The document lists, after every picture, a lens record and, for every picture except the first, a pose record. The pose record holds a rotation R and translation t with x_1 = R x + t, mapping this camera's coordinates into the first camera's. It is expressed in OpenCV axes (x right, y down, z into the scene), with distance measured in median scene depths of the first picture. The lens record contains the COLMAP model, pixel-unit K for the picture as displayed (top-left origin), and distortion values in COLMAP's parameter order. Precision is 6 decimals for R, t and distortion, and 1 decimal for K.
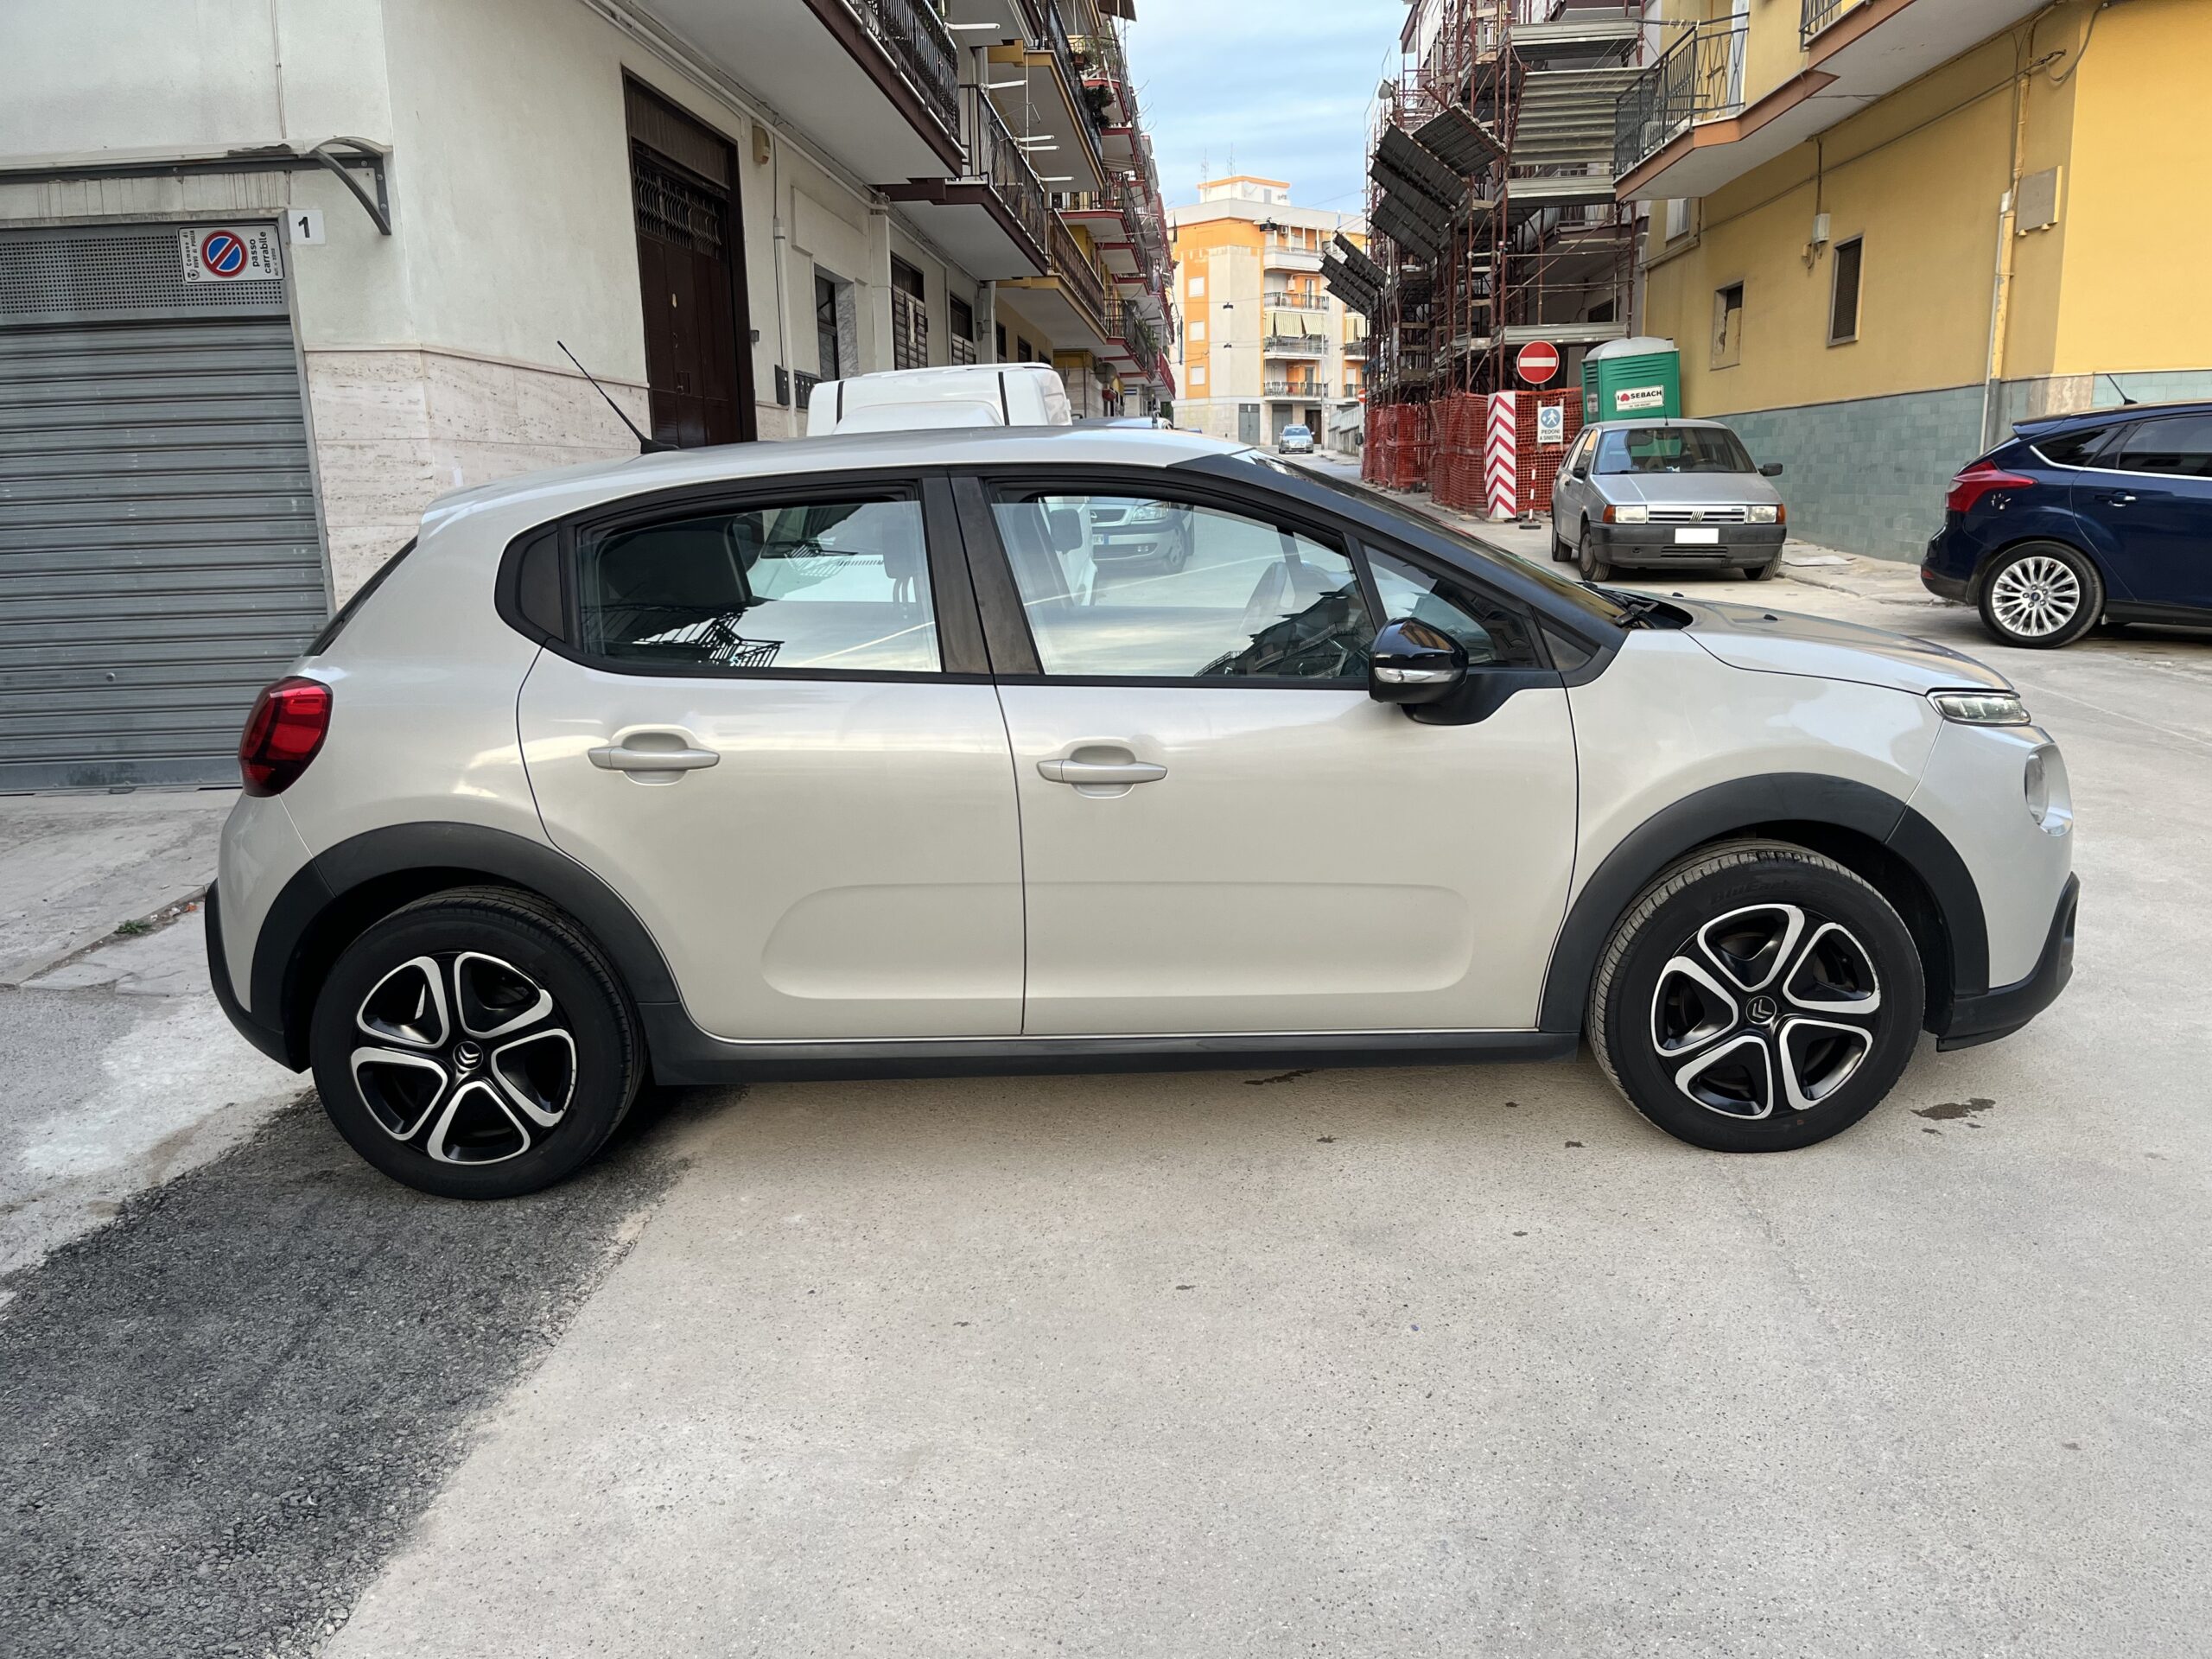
lens RADIAL K [[1682.8, 0, 1117.0], [0, 1682.8, 833.3], [0, 0, 1]] dist [0.078838, -0.111302]
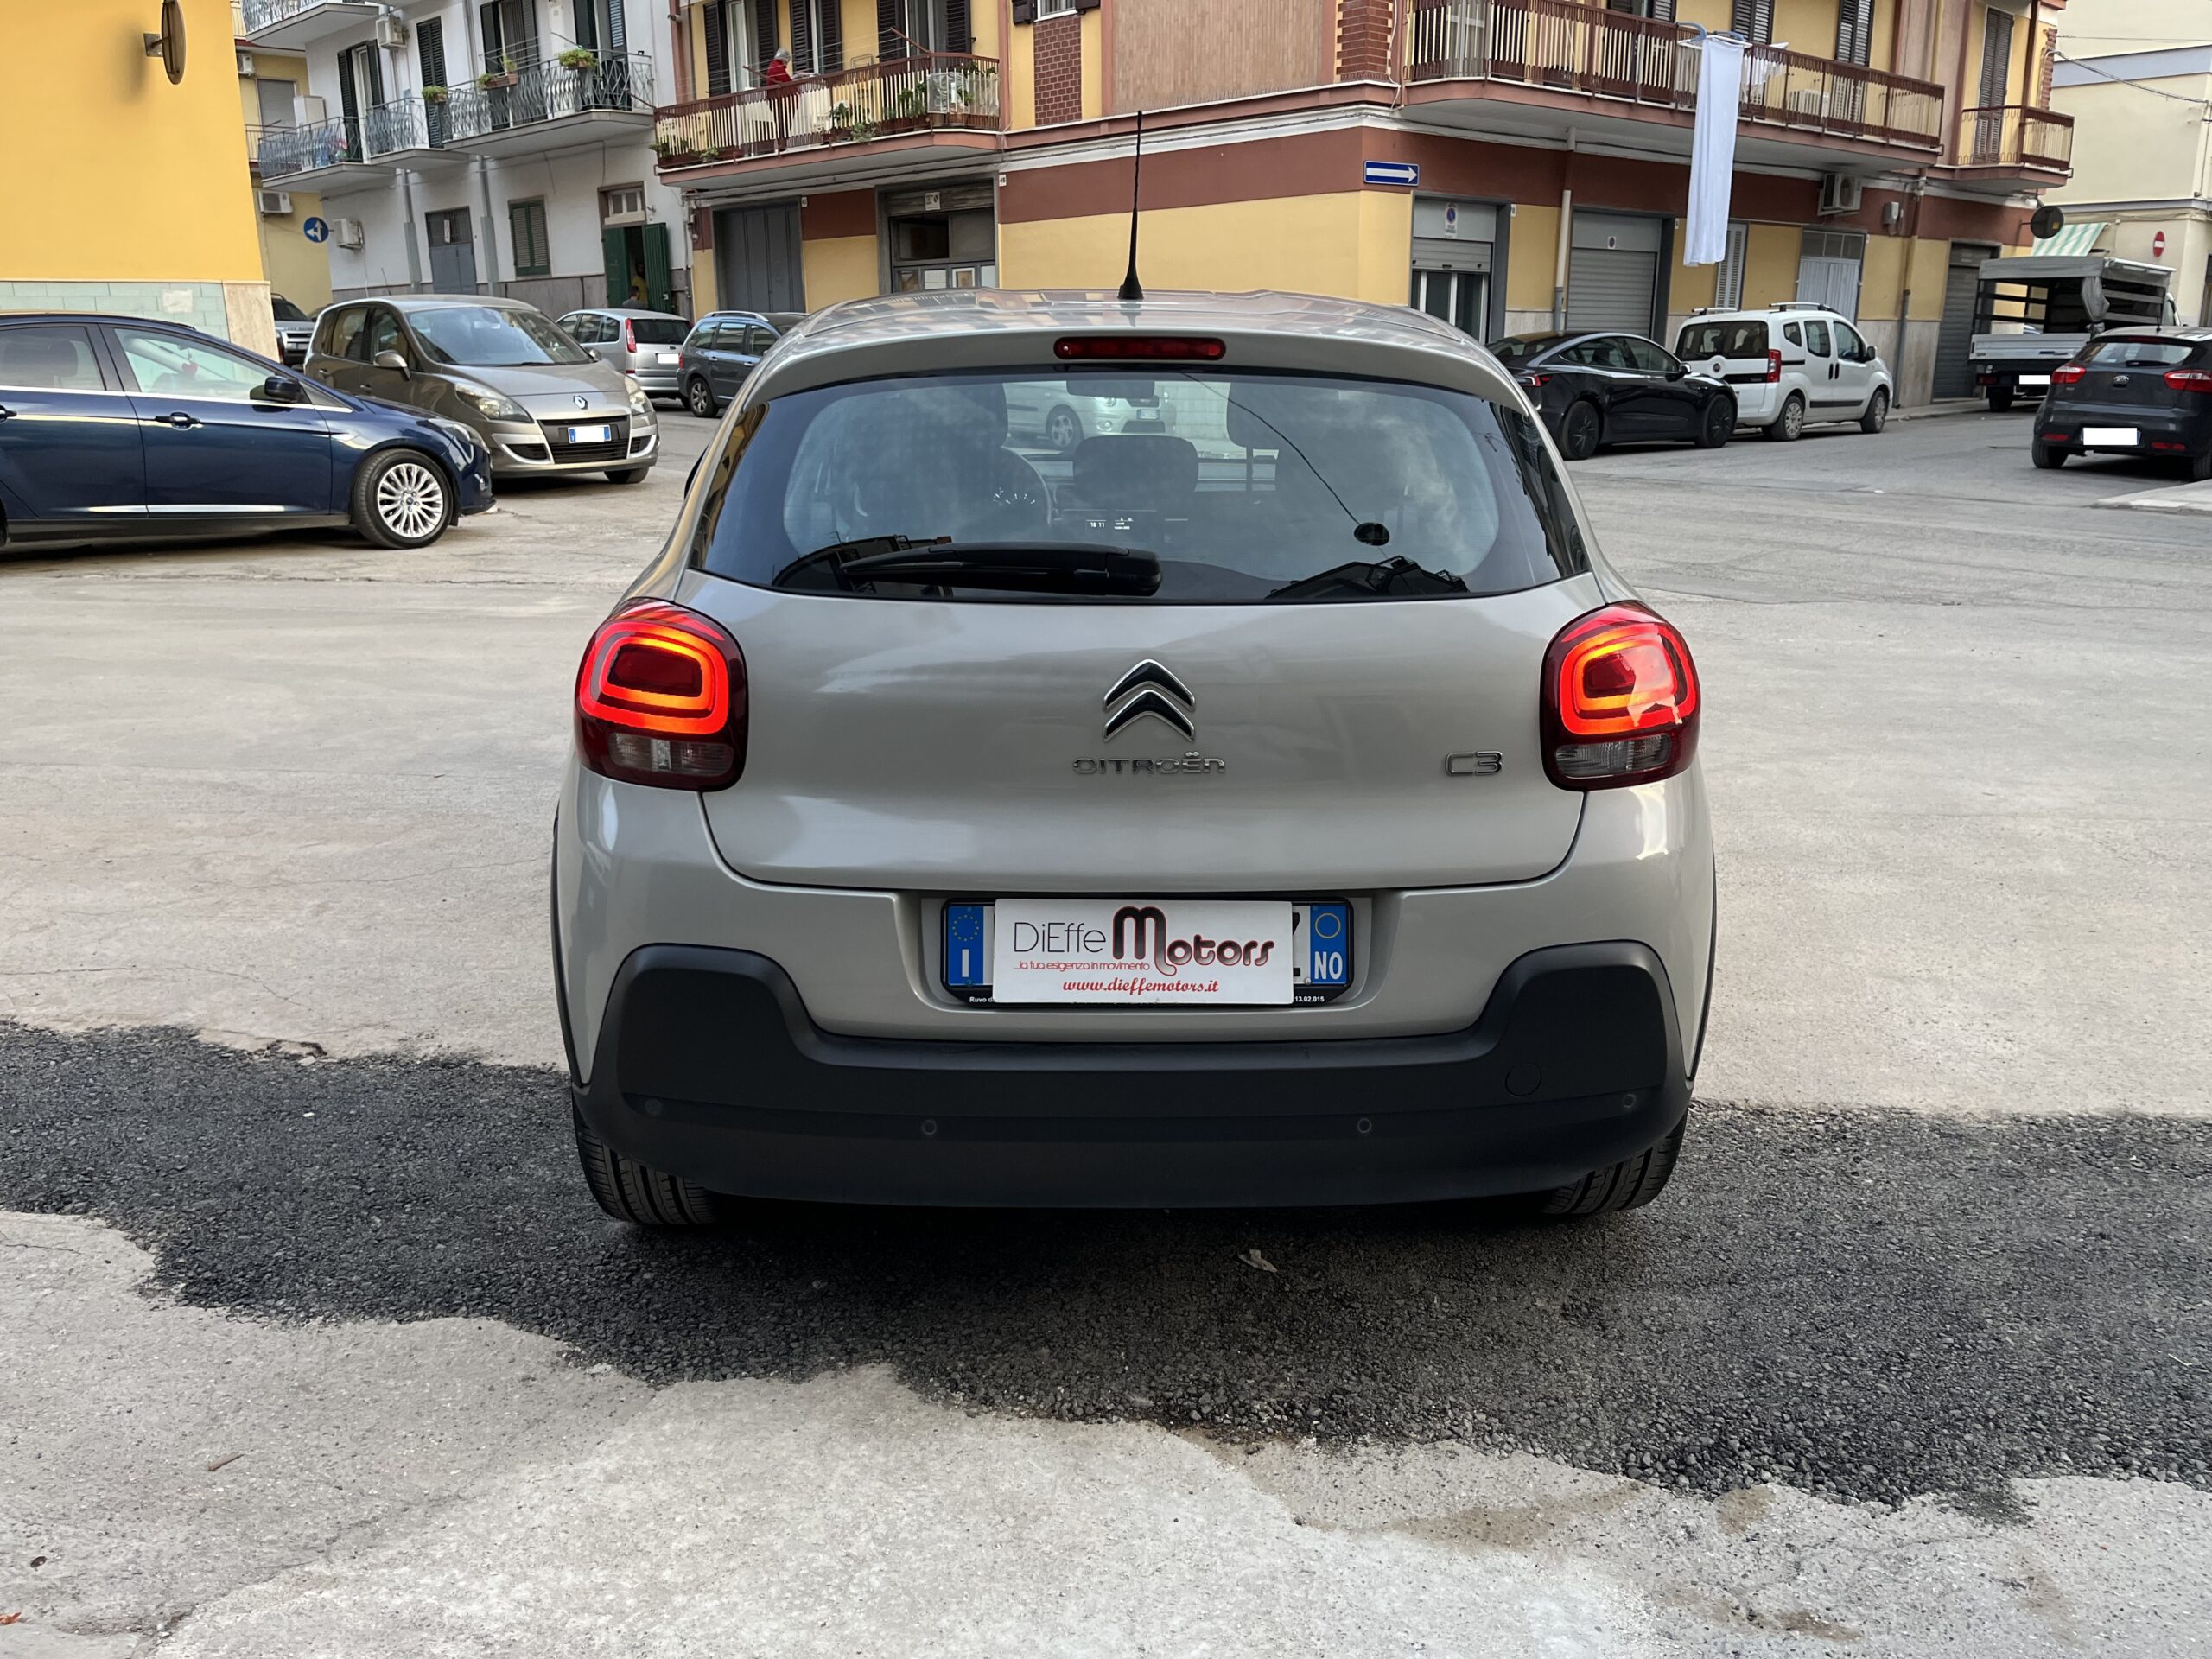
lens RADIAL K [[1684.3, 0, 1122.4], [0, 1684.3, 814.1], [0, 0, 1]] dist [0.082399, -0.117346]
pose [[-0.026593, -0.236308, 0.971314, -0.517940], [0.213680, 0.947856, 0.236452, -0.096470], [-0.976542, 0.213839, 0.025288, 0.528151]]
